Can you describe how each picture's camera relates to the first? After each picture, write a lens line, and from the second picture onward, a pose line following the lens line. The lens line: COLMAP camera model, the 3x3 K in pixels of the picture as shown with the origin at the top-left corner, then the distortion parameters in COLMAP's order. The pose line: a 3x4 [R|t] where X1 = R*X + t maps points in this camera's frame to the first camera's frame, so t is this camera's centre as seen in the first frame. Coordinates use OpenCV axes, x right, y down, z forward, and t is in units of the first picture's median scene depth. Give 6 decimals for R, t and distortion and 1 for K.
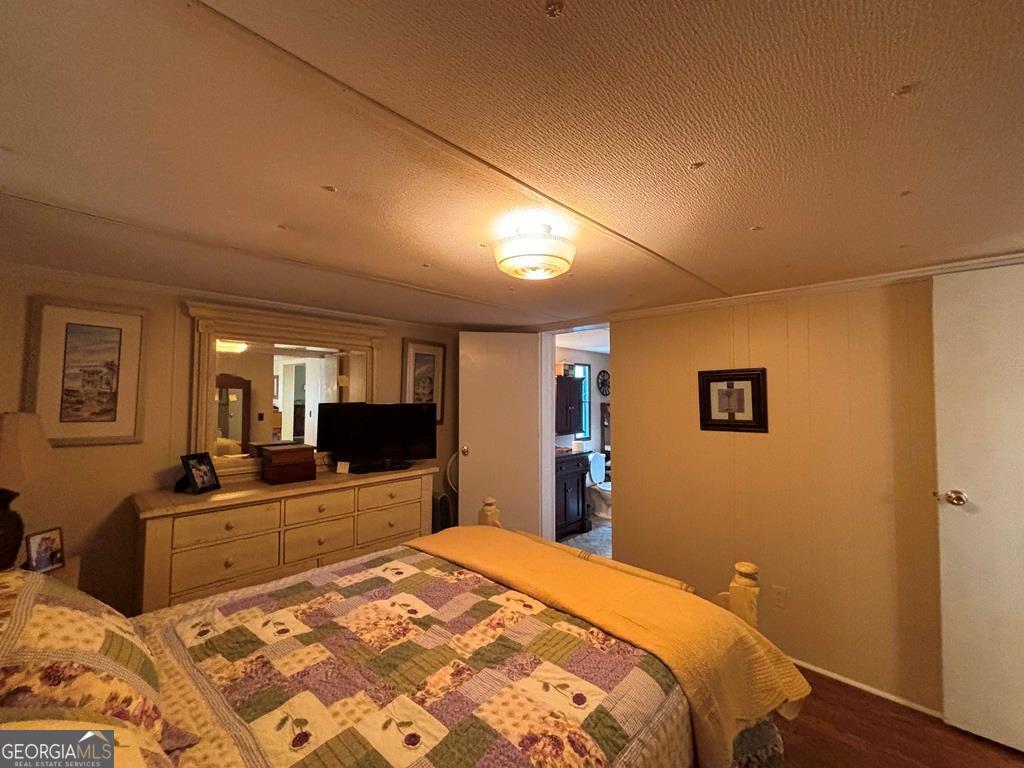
lens RADIAL K [[417.1, 0, 512.3], [0, 417.1, 383.6], [0, 0, 1]] dist [0.004177, -0.000003]
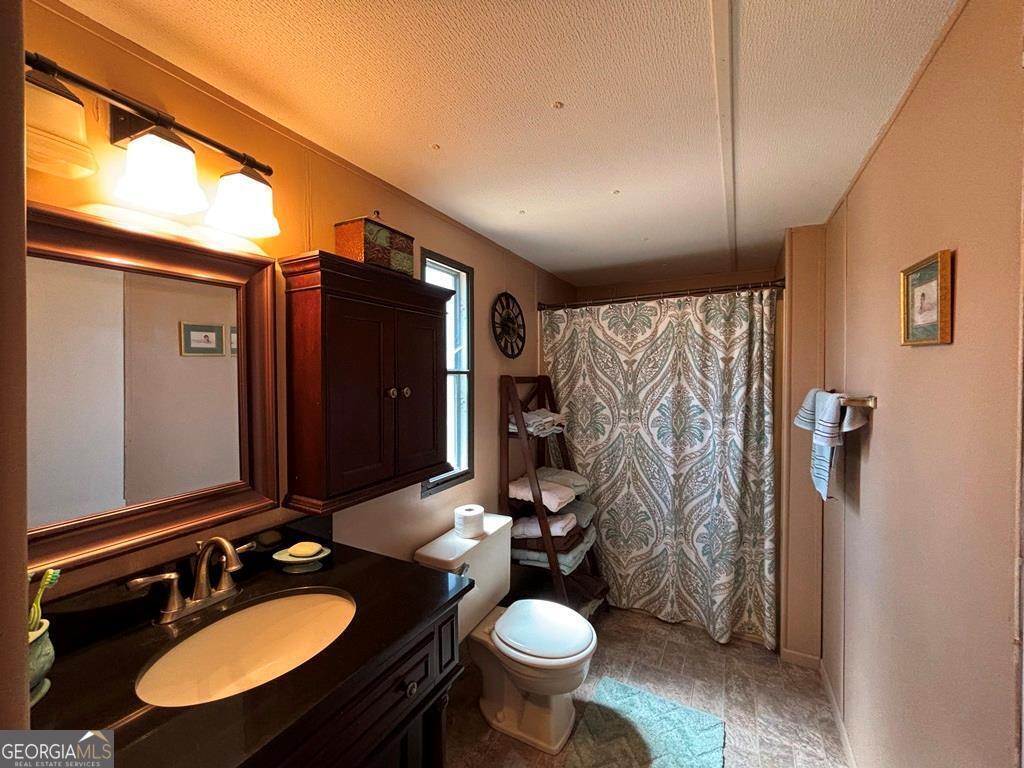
lens RADIAL K [[417.1, 0, 512.2], [0, 417.1, 383.7], [0, 0, 1]] dist [0.004177, -0.000003]
pose [[0.964555, -0.006229, 0.263807, 0.122696], [-0.009405, 0.998275, 0.057960, 0.031453], [-0.263713, -0.058387, 0.962833, 0.632046]]
